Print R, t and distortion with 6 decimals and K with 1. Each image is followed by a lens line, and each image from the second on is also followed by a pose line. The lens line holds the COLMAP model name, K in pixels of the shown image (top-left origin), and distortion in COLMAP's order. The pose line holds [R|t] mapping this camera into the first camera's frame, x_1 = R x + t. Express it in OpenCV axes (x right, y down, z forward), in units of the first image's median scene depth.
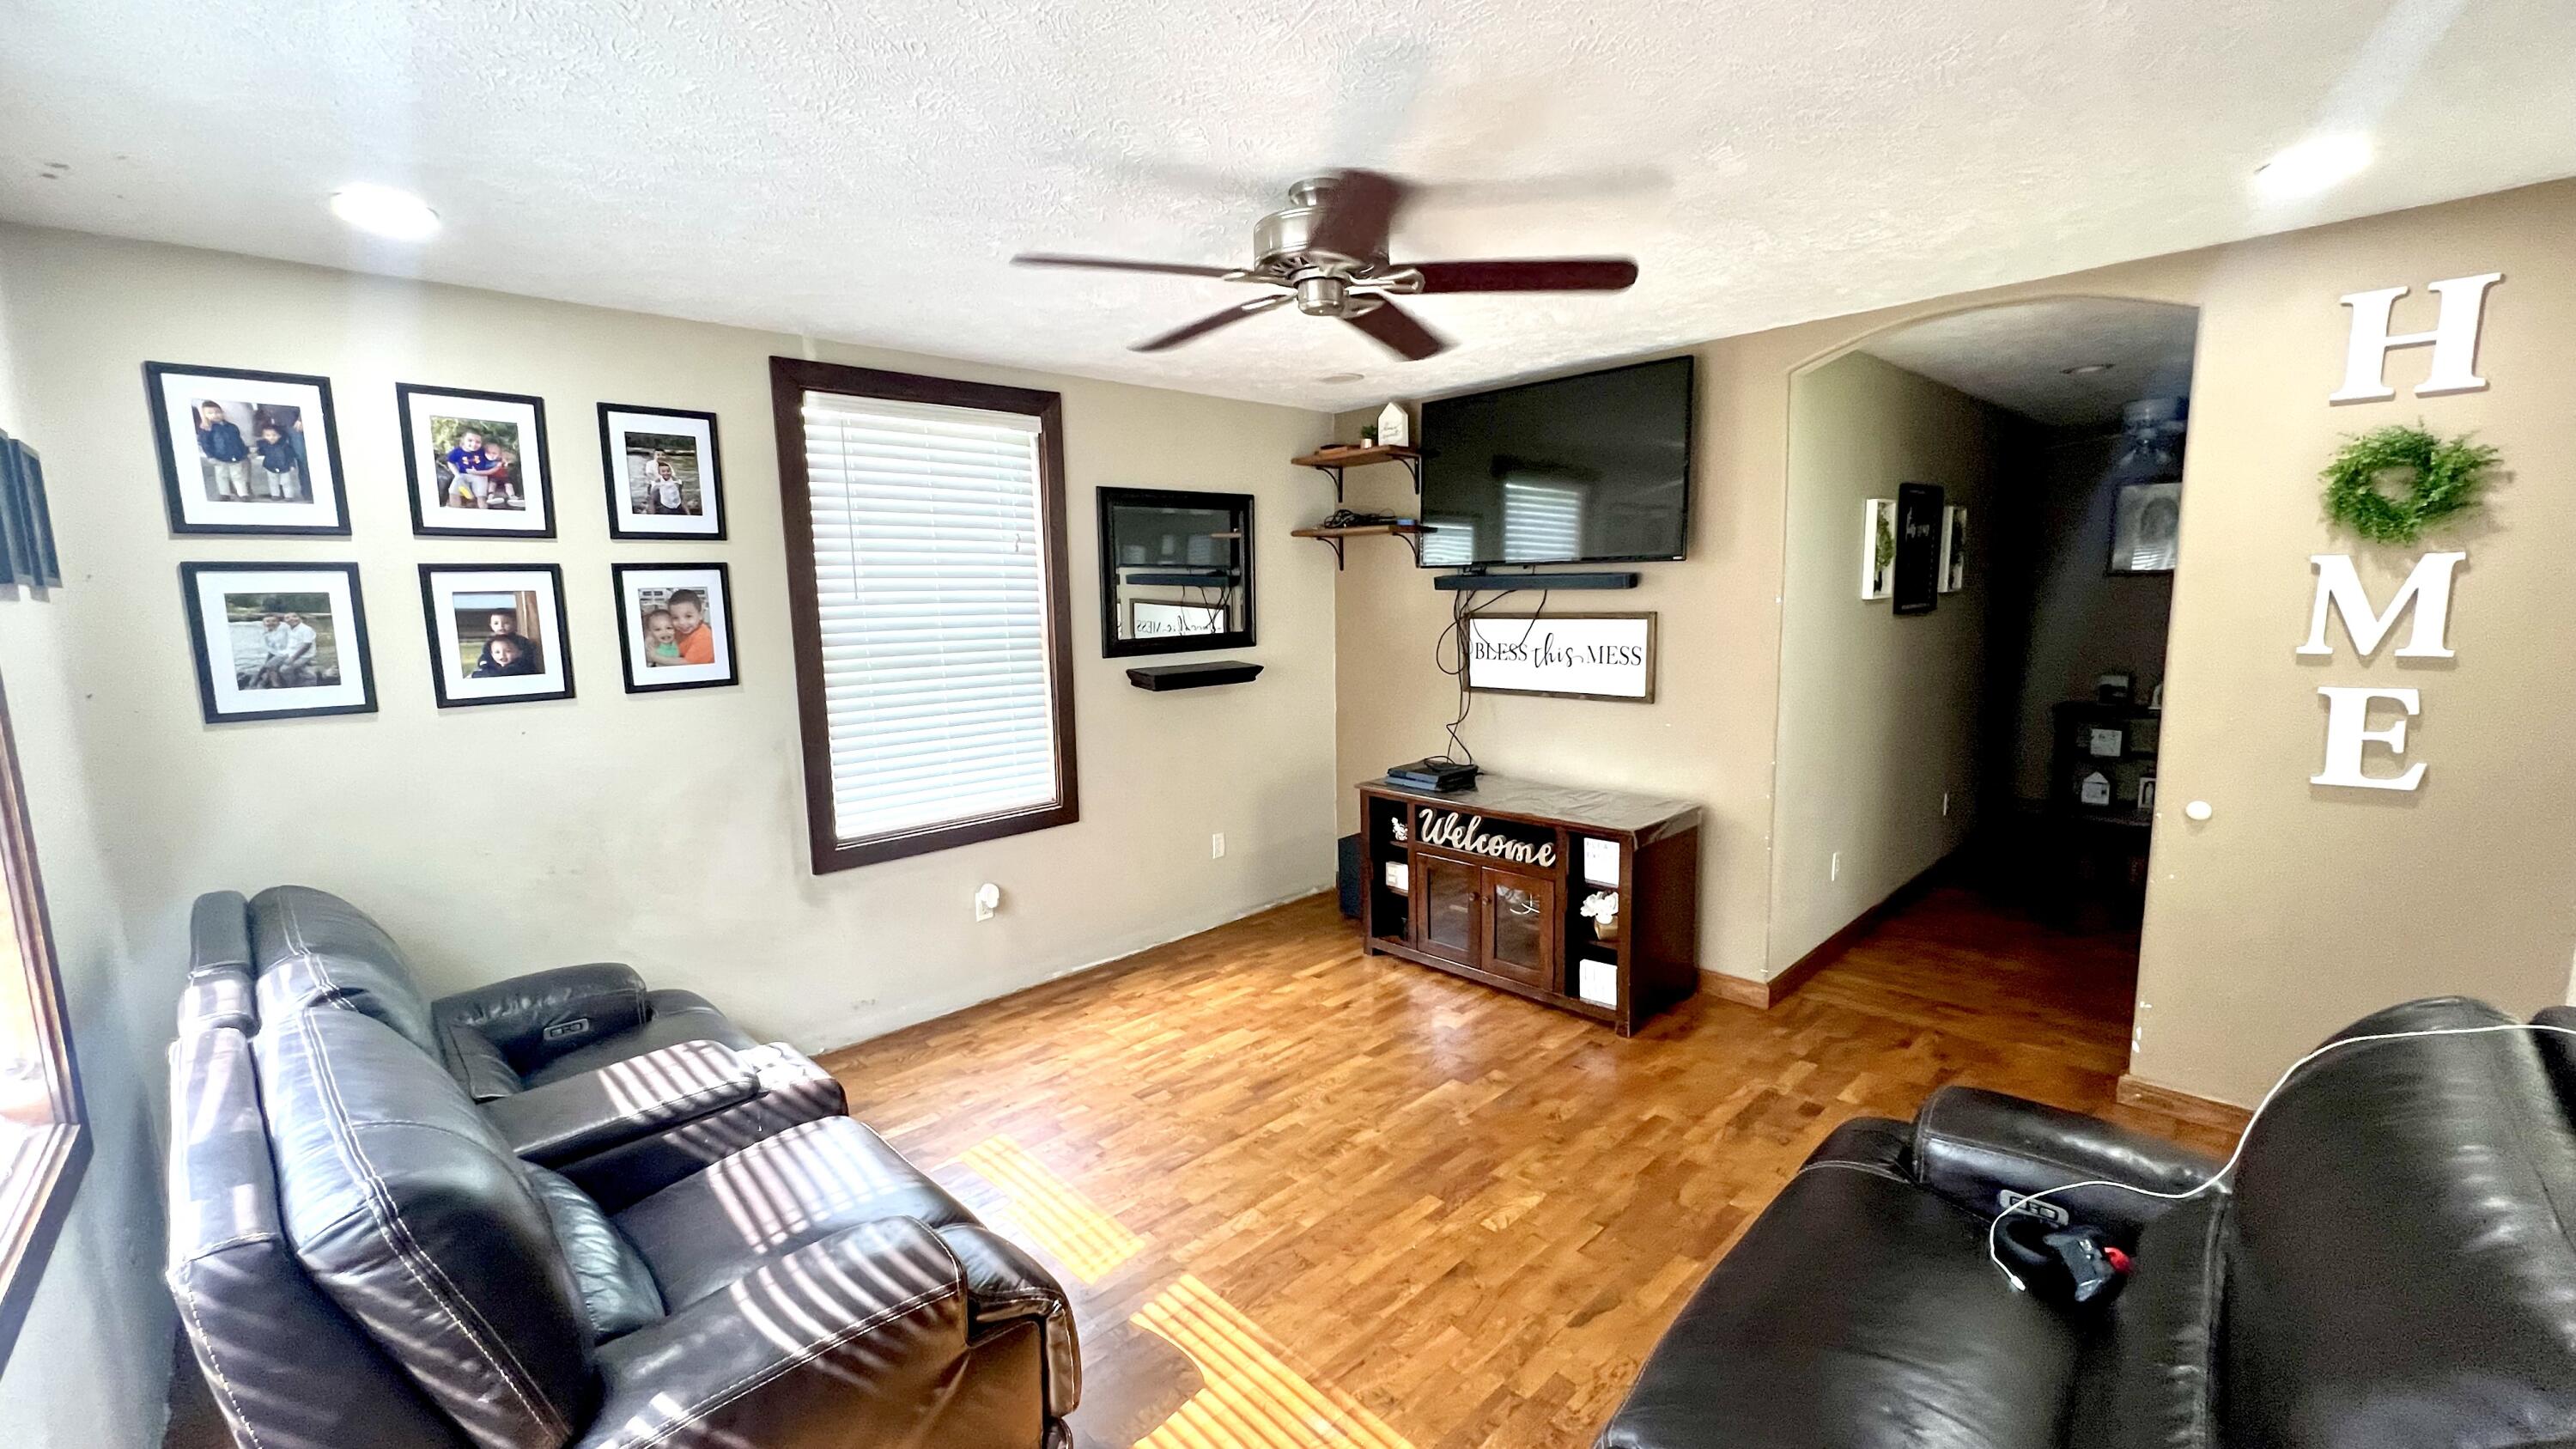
lens RADIAL K [[1022.0, 0, 1292.4], [0, 1022.0, 729.9], [0, 0, 1]] dist [-0.003163, -0.000367]
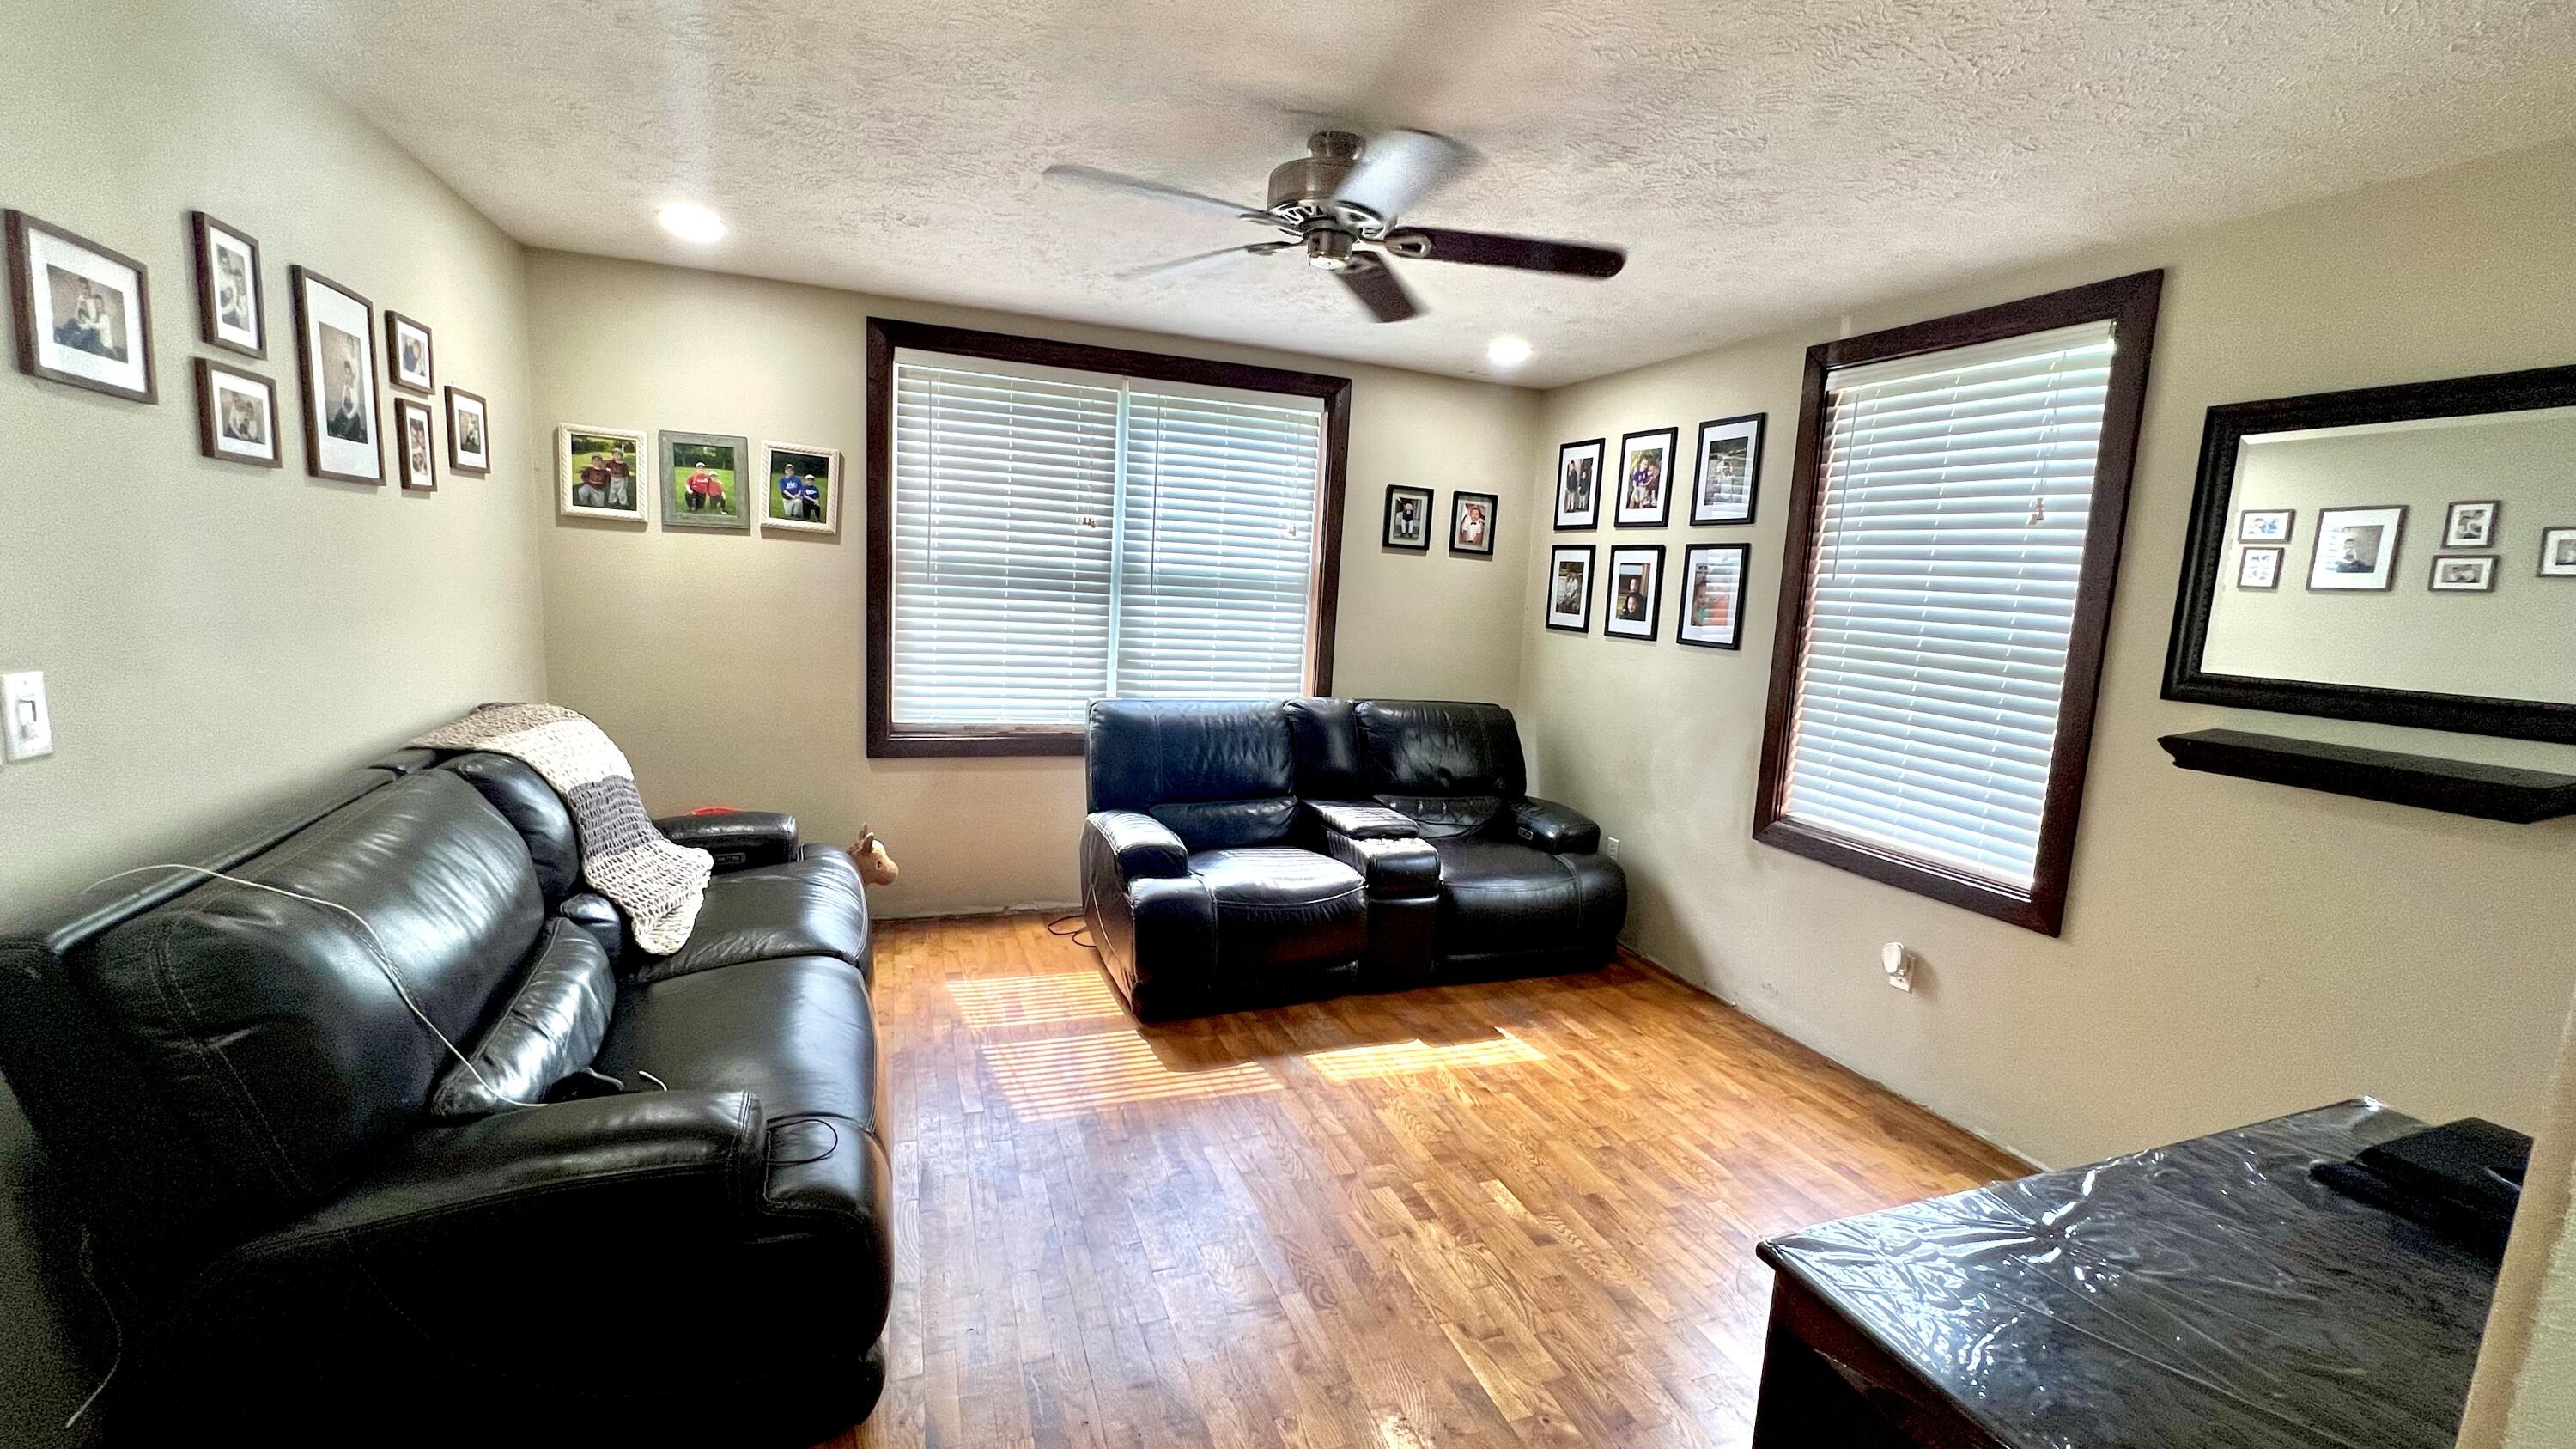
lens RADIAL K [[1022.0, 0, 1305.3], [0, 1022.0, 729.9], [0, 0, 1]] dist [-0.003163, -0.000367]
pose [[-0.377684, 0.135455, -0.915973, 0.813628], [-0.177923, 0.960190, 0.215358, -0.136981], [0.908679, 0.244310, -0.338548, 1.121837]]
